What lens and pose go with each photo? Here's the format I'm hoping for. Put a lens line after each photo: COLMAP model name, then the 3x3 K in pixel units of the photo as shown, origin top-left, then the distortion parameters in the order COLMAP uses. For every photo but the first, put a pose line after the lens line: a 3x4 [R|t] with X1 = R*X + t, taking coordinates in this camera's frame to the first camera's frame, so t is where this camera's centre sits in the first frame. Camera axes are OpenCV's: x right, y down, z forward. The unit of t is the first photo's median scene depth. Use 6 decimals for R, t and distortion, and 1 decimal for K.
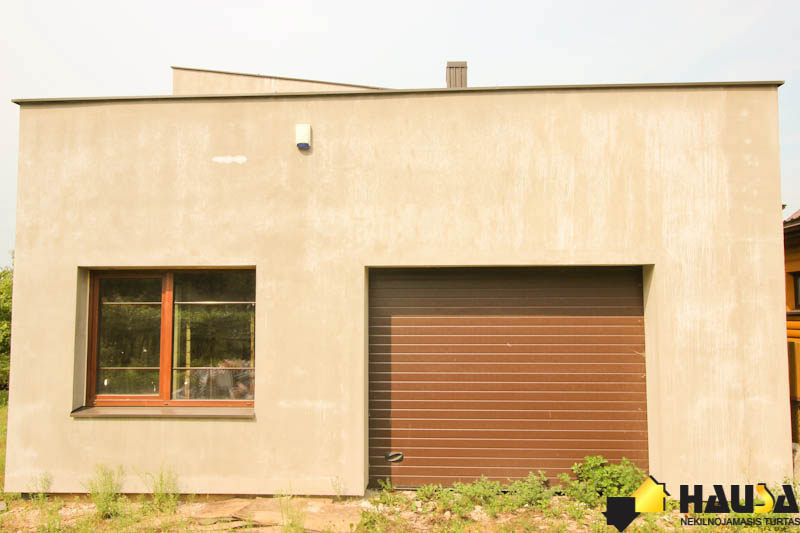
lens RADIAL K [[635.7, 0, 400.0], [0, 635.7, 266.5], [0, 0, 1]] dist [0.006125, 0.004185]
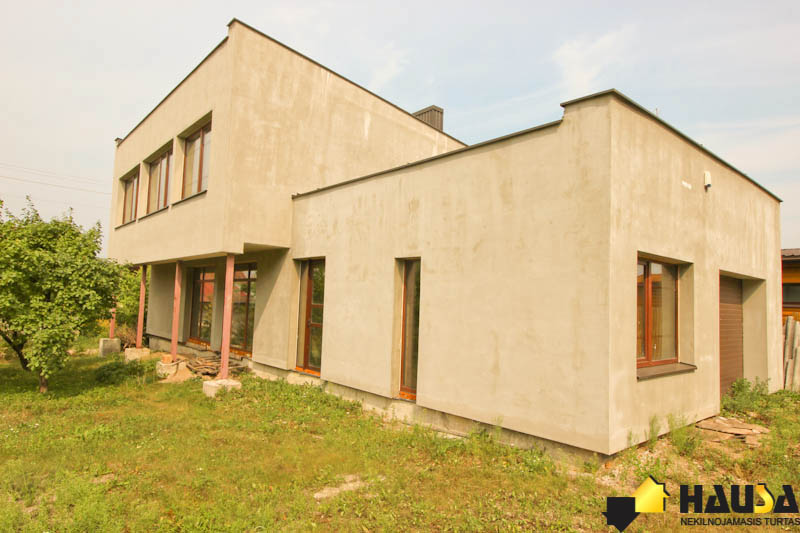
lens RADIAL K [[495.4, 0, 400.0], [0, 495.4, 266.5], [0, 0, 1]] dist [0.003299, 0.000000]
pose [[0.710920, 0.079505, 0.698764, -1.475662], [-0.089319, 0.995751, -0.022424, 0.089687], [-0.697578, -0.046471, 0.715001, 0.666656]]
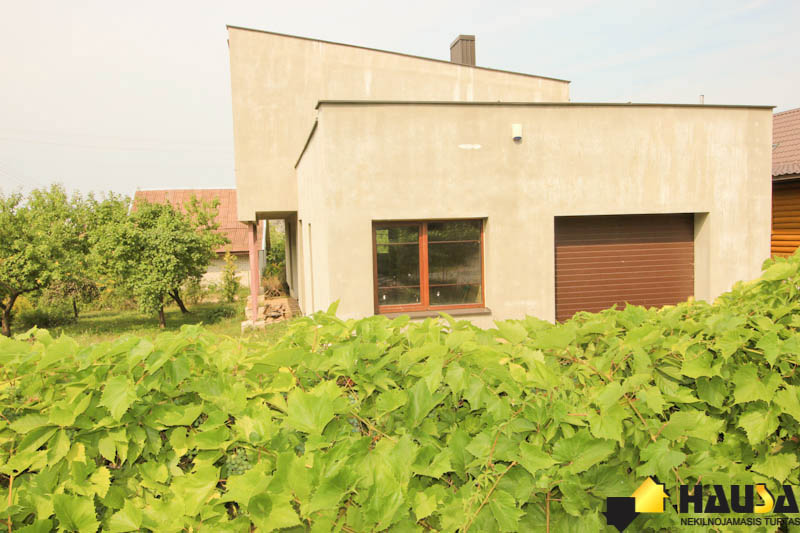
lens RADIAL K [[635.7, 0, 400.0], [0, 635.7, 266.5], [0, 0, 1]] dist [0.006125, 0.004185]
pose [[0.961692, -0.041529, 0.270969, -0.859232], [0.006649, 0.991702, 0.128389, -0.082201], [-0.274053, -0.121669, 0.953987, -0.428637]]
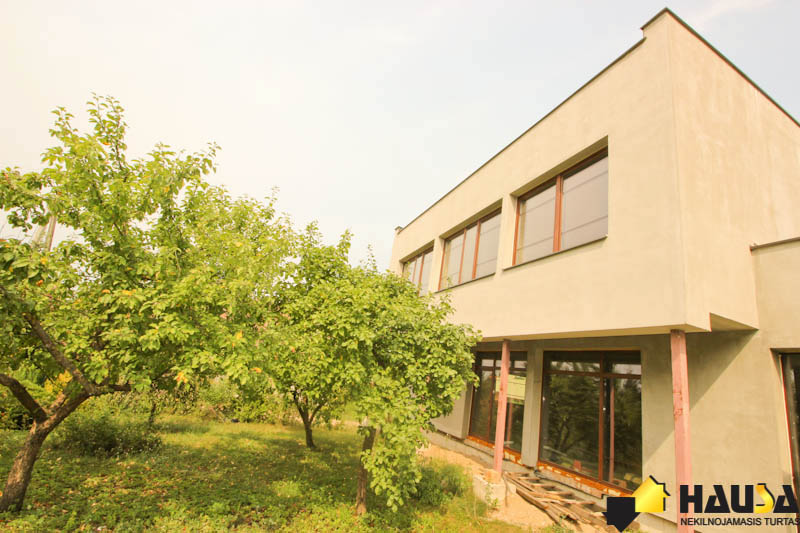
lens RADIAL K [[365.3, 0, 400.0], [0, 365.3, 266.5], [0, 0, 1]] dist [-0.002360, -0.000311]
pose [[0.881487, 0.266492, 0.389823, -1.530834], [-0.188236, 0.955413, -0.227493, 0.207490], [-0.433067, 0.127154, 0.892348, 1.801415]]
